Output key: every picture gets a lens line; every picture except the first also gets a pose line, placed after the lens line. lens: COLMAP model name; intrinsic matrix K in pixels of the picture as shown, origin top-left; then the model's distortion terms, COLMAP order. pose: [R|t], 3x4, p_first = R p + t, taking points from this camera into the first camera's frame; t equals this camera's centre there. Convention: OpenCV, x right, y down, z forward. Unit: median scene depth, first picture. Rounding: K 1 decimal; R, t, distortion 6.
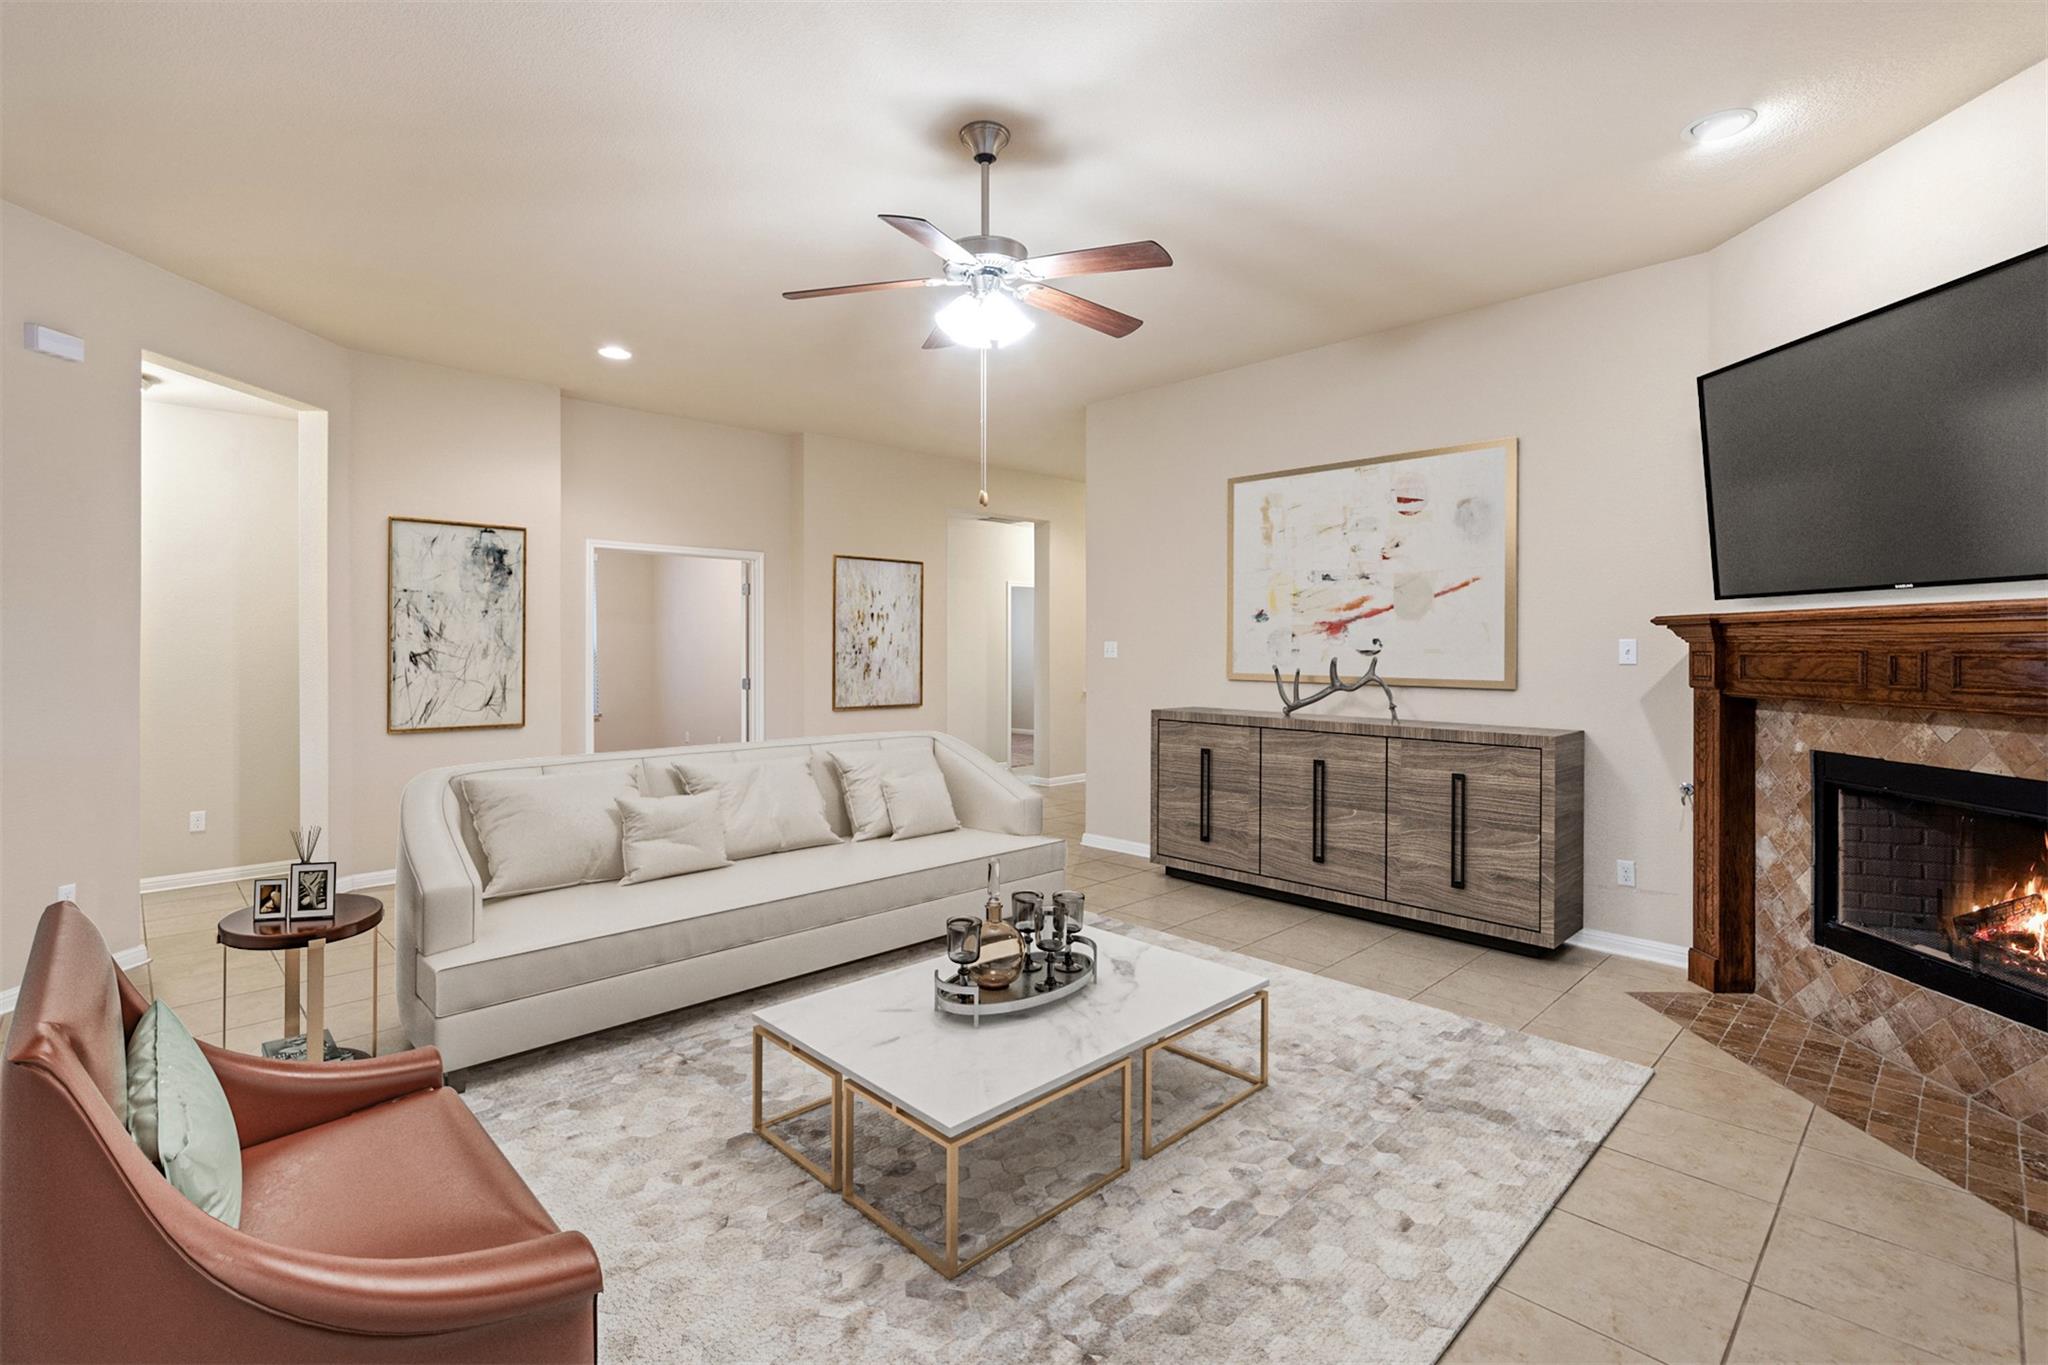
lens RADIAL K [[941.2, 0, 1029.7], [0, 941.2, 619.0], [0, 0, 1]] dist [-0.053071, 0.000765]
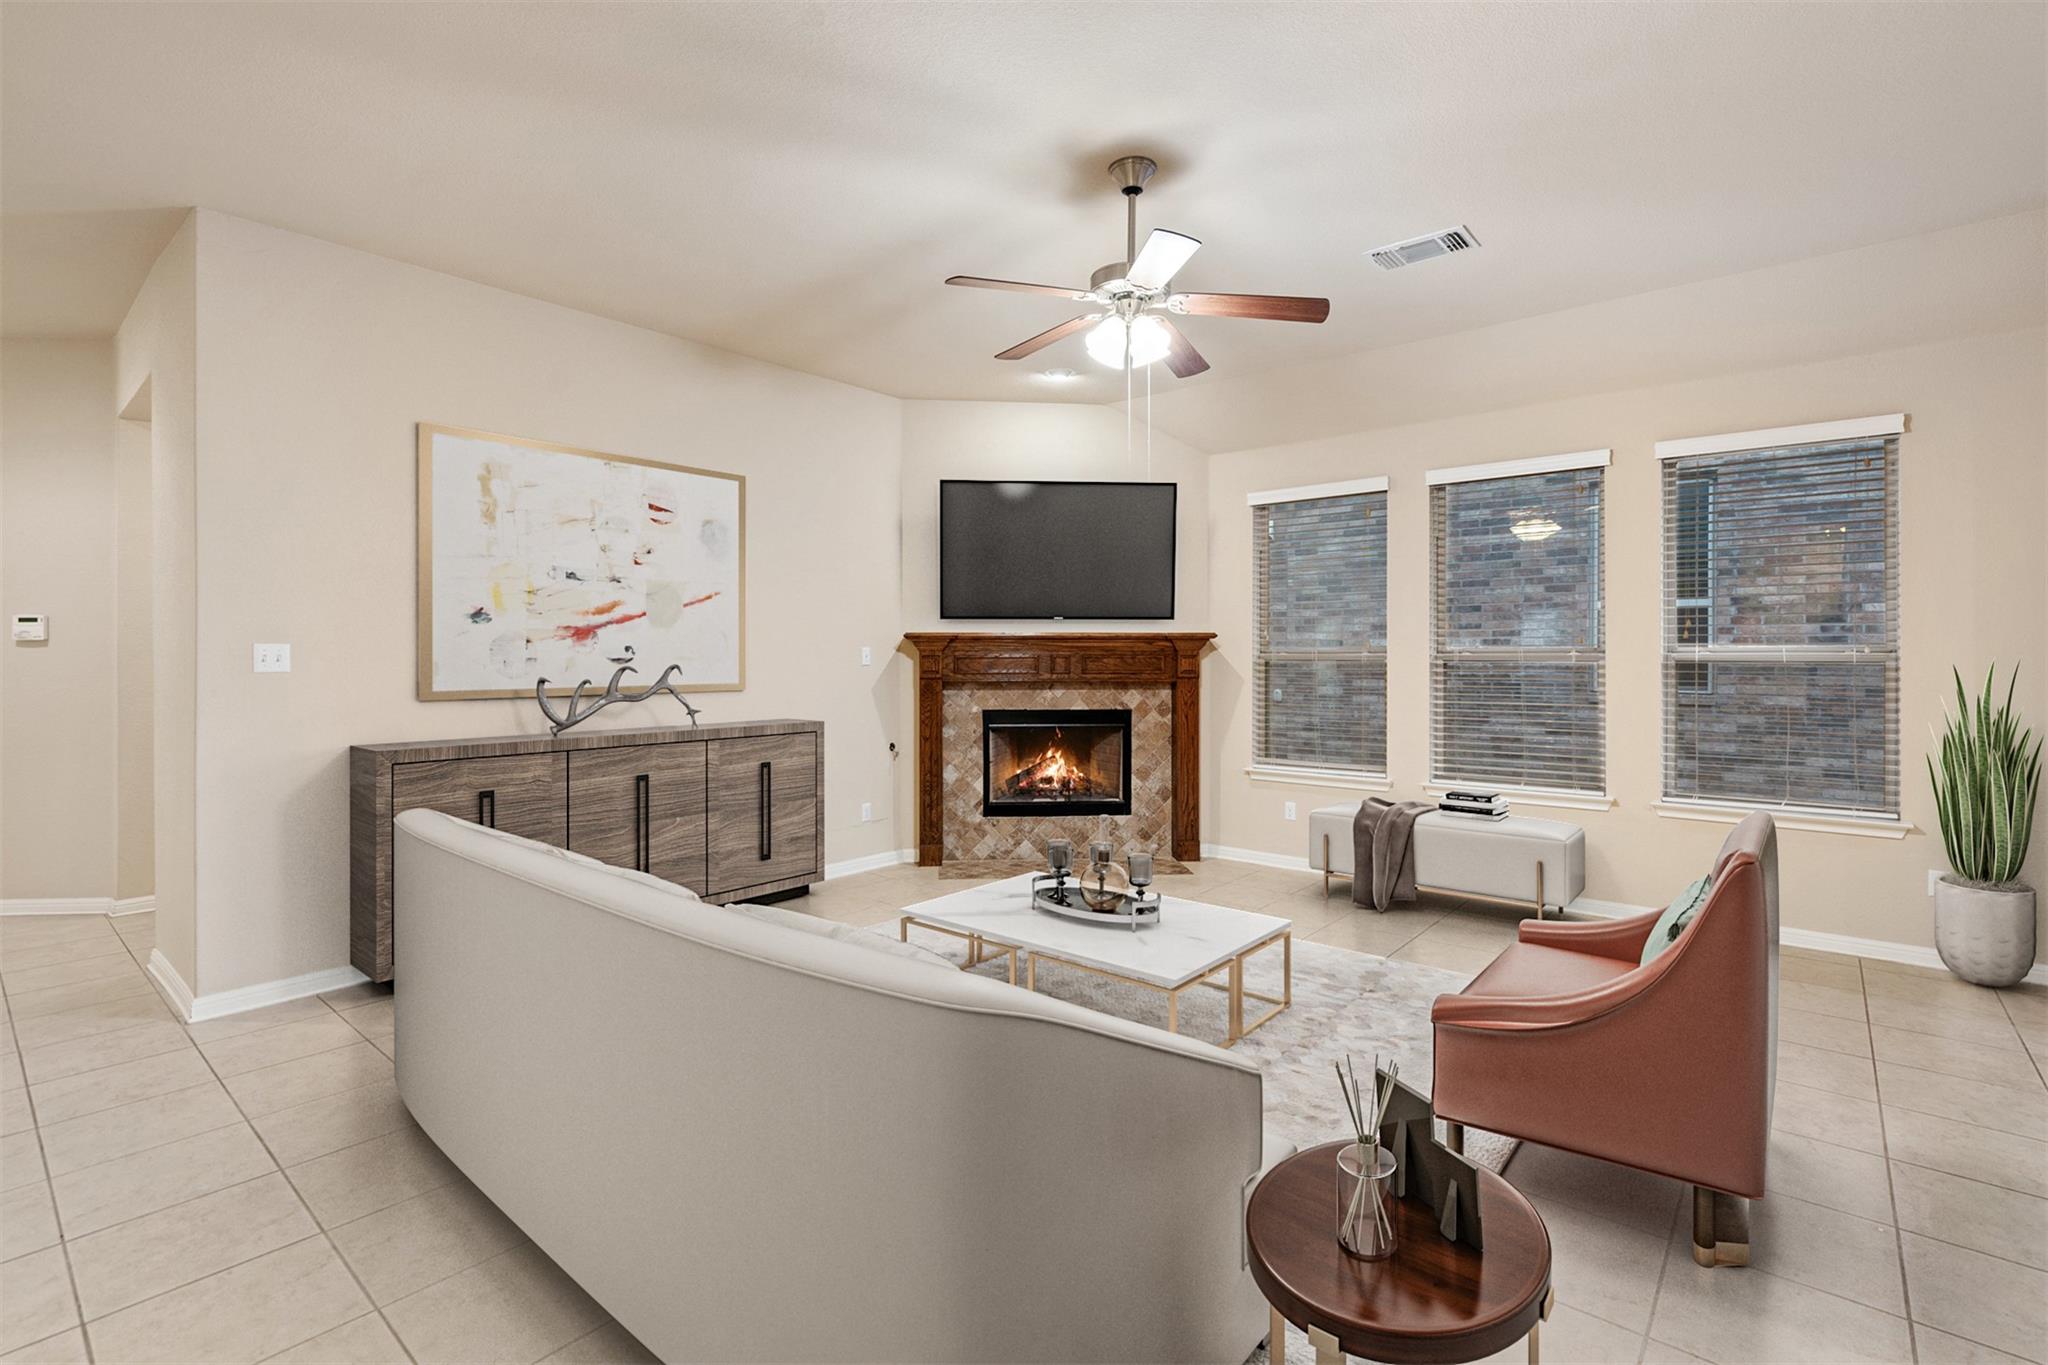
lens RADIAL K [[943.9, 0, 1027.5], [0, 943.9, 656.0], [0, 0, 1]] dist [0.009023, 0.000171]
pose [[-0.097127, -0.001981, 0.995270, -0.680231], [-0.023915, 0.999714, -0.000344, 0.023466], [-0.994985, -0.023836, -0.097146, 0.728506]]
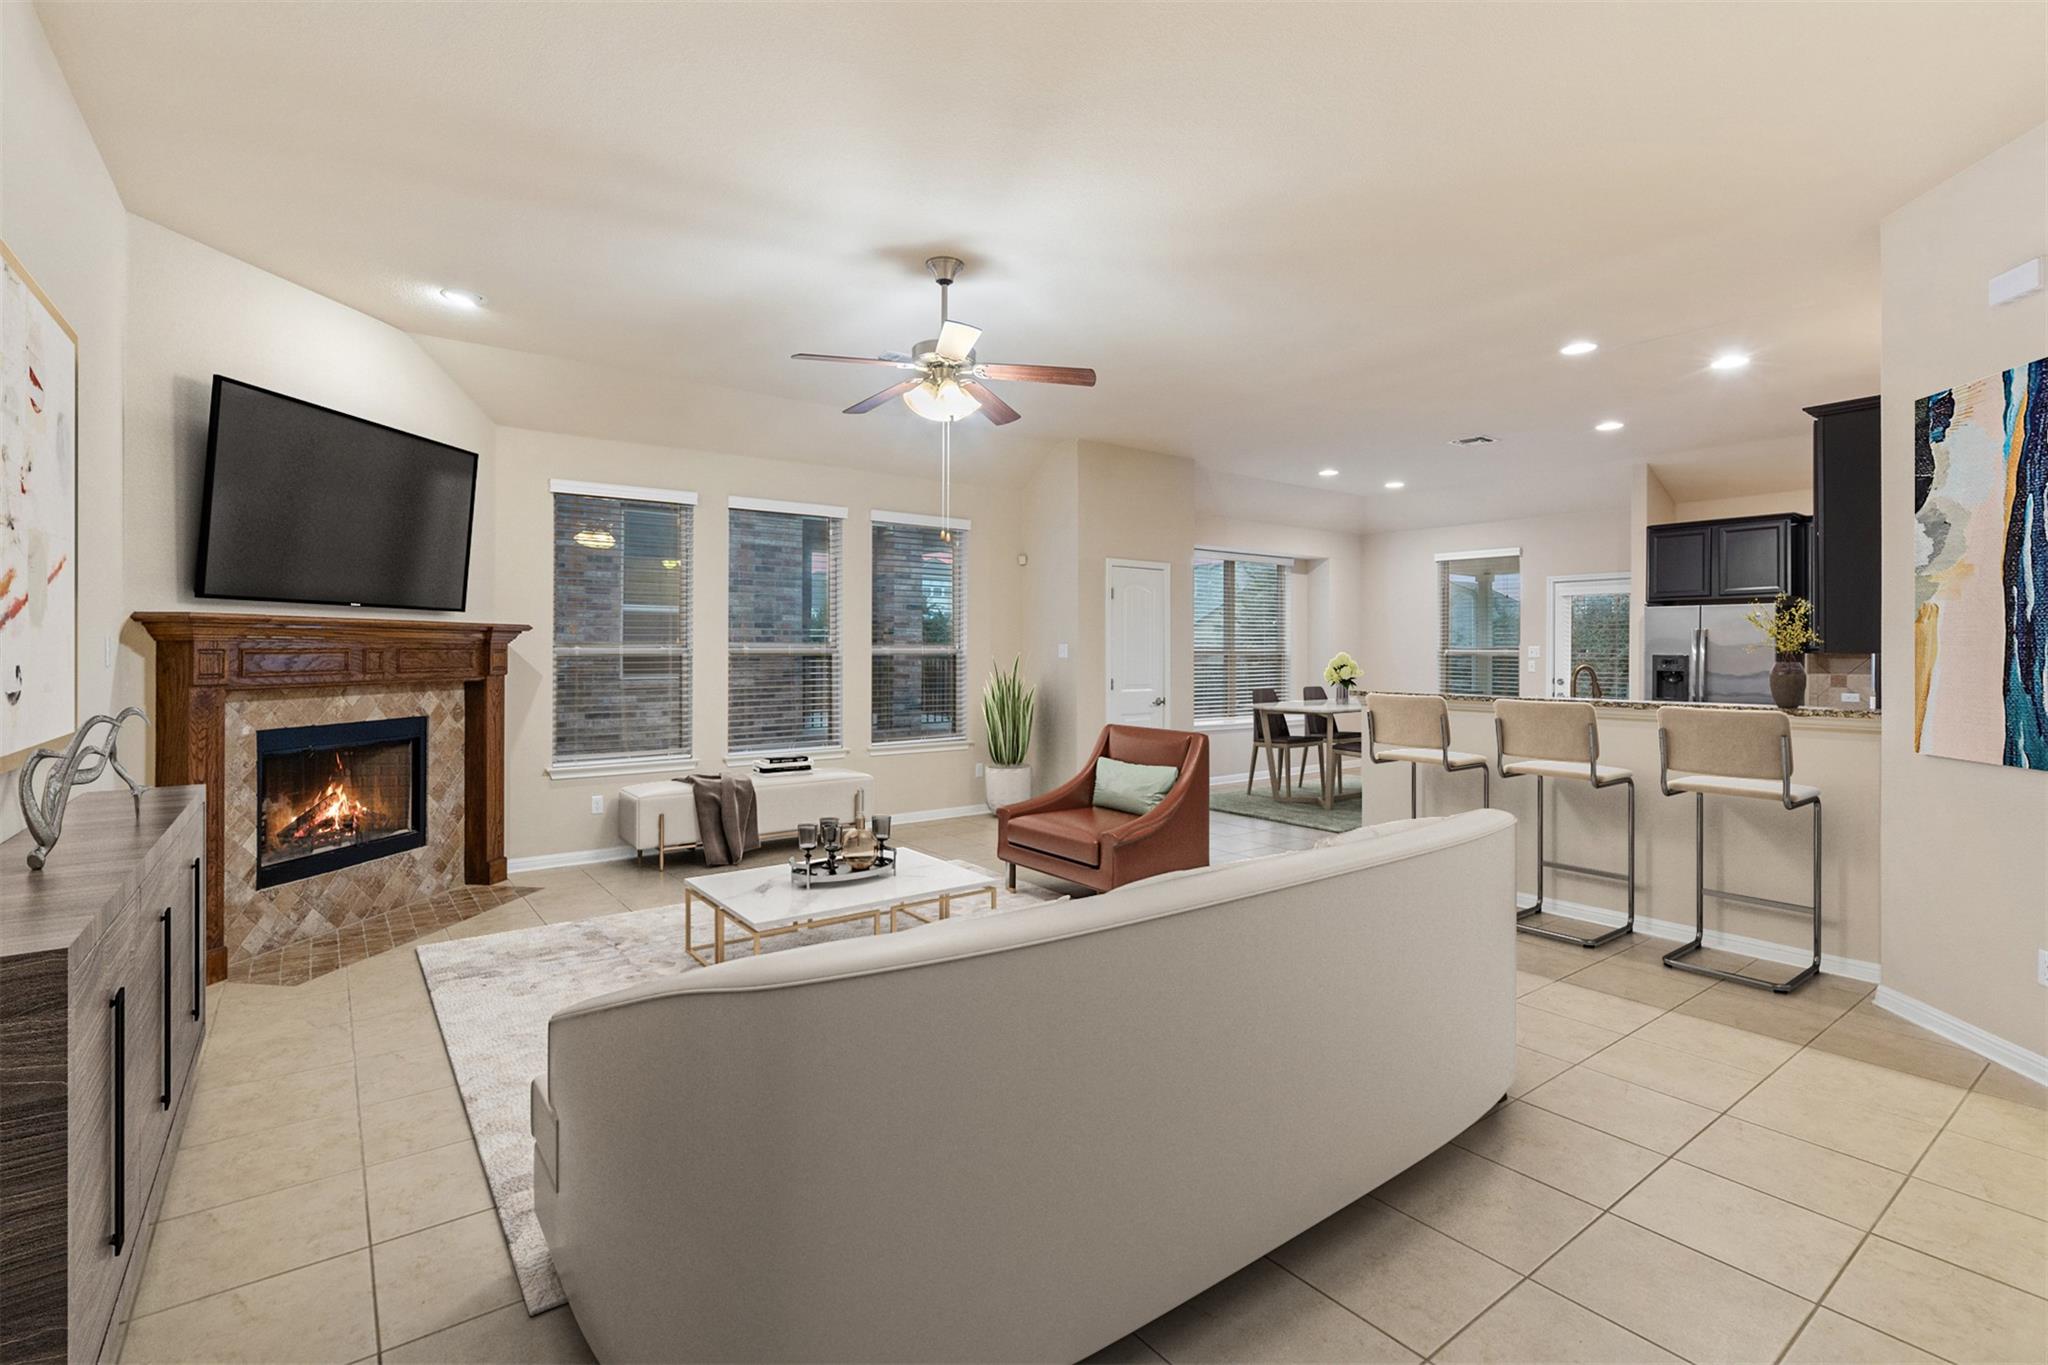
lens RADIAL K [[930.4, 0, 1033.1], [0, 930.4, 659.0], [0, 0, 1]] dist [0.033630, 0.000109]
pose [[-0.990337, -0.003519, 0.138640, -0.223475], [-0.005571, 0.999881, -0.014416, 0.040966], [-0.138573, -0.015049, -0.990238, 1.405018]]
